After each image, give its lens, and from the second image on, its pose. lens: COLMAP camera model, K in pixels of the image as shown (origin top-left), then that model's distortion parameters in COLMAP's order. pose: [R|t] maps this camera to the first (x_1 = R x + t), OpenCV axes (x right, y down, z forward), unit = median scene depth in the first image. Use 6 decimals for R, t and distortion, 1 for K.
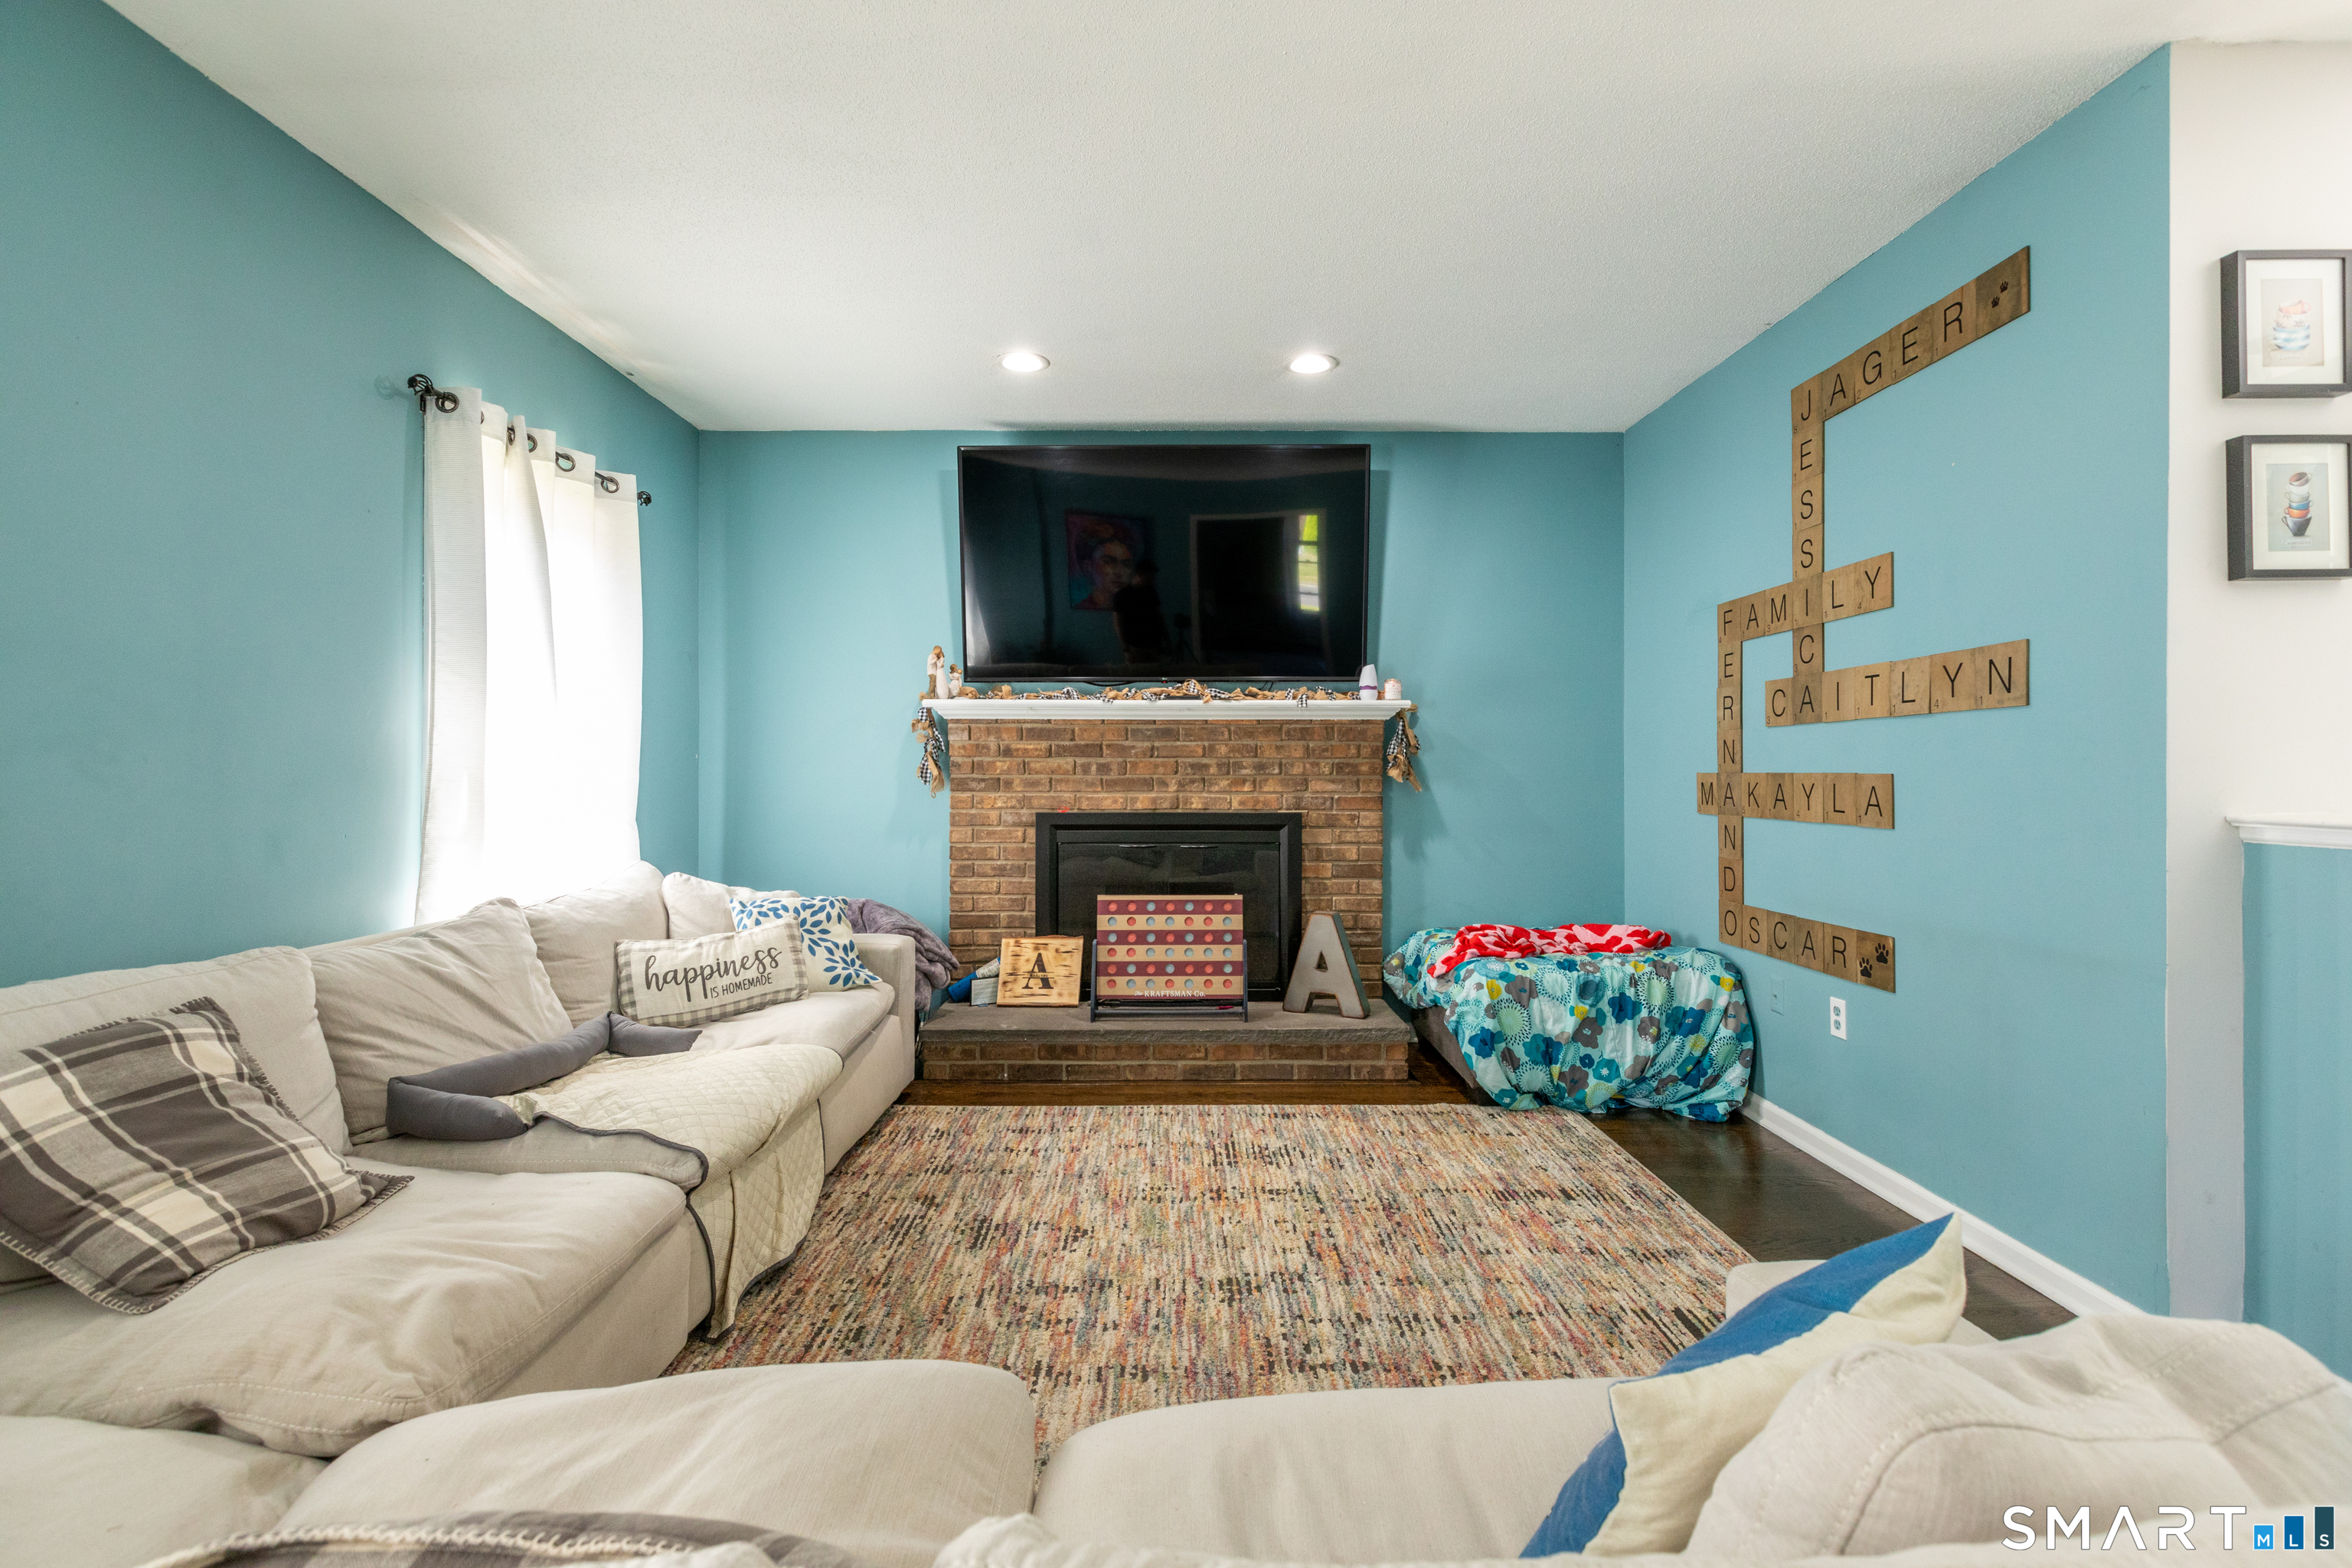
lens RADIAL K [[1041.6, 0, 1175.5], [0, 1041.6, 777.8], [0, 0, 1]] dist [-0.011702, -0.000107]
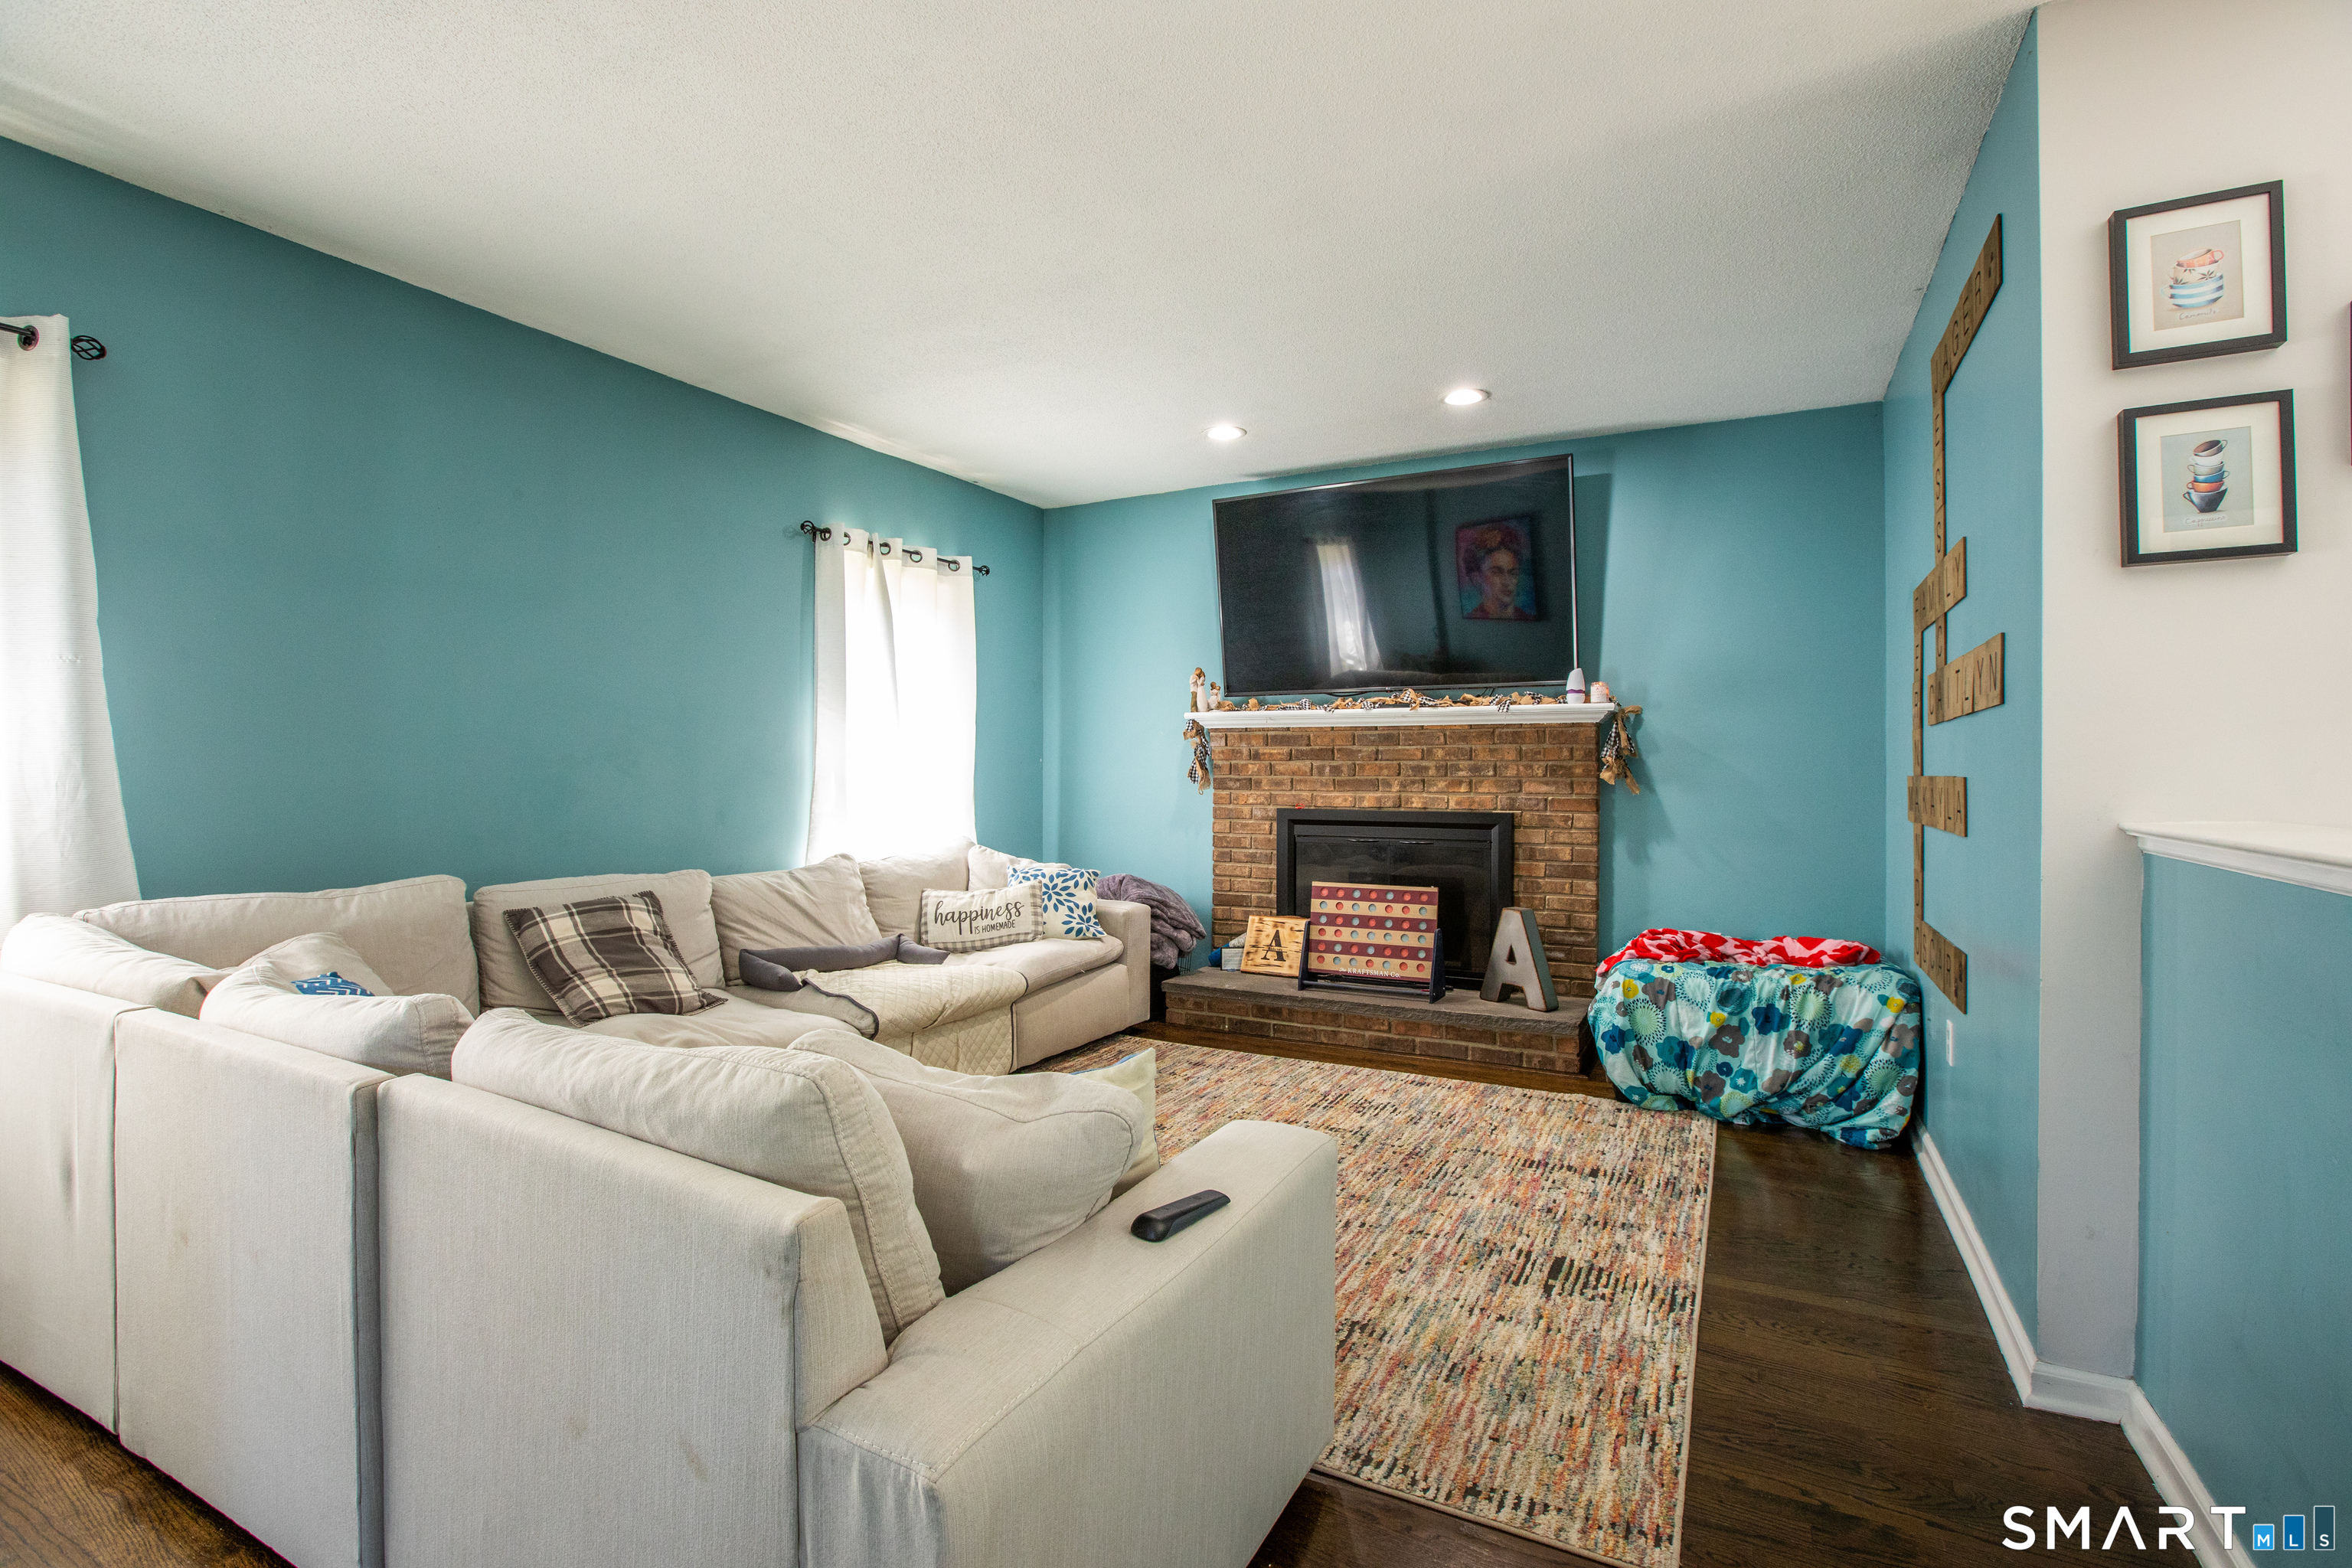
lens RADIAL K [[1066.5, 0, 1176.0], [0, 1066.5, 784.0], [0, 0, 1]] dist [-0.074913, 0.022971]
pose [[0.879750, 0.007670, -0.475375, 0.404590], [-0.005825, 0.999969, 0.005355, 0.000880], [0.475401, -0.001942, 0.879767, -0.112122]]
